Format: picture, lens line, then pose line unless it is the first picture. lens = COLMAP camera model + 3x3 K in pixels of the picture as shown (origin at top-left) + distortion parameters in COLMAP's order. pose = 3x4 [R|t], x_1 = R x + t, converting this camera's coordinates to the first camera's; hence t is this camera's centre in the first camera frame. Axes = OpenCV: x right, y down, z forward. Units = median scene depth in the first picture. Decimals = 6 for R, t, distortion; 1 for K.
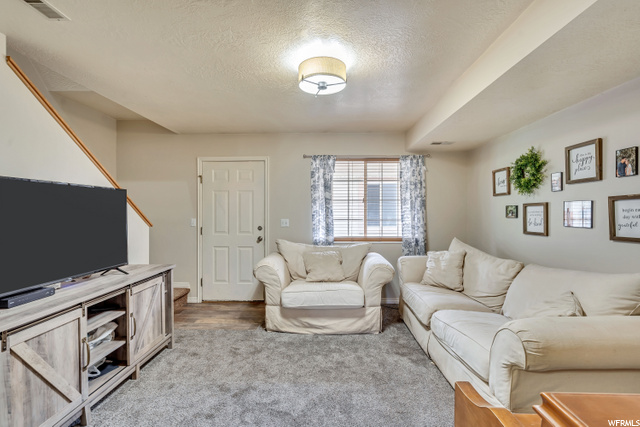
lens RADIAL K [[289.3, 0, 320.7], [0, 289.3, 212.3], [0, 0, 1]] dist [-0.004131, -0.000147]
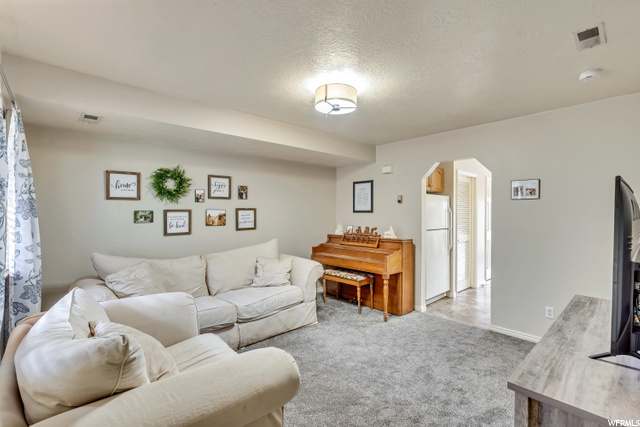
lens RADIAL K [[289.3, 0, 319.0], [0, 289.3, 214.6], [0, 0, 1]] dist [-0.004131, -0.000147]
pose [[-0.684383, -0.001186, 0.729122, -0.591209], [0.003883, 0.999979, 0.005271, -0.014573], [-0.729112, 0.006439, -0.684364, 1.409780]]
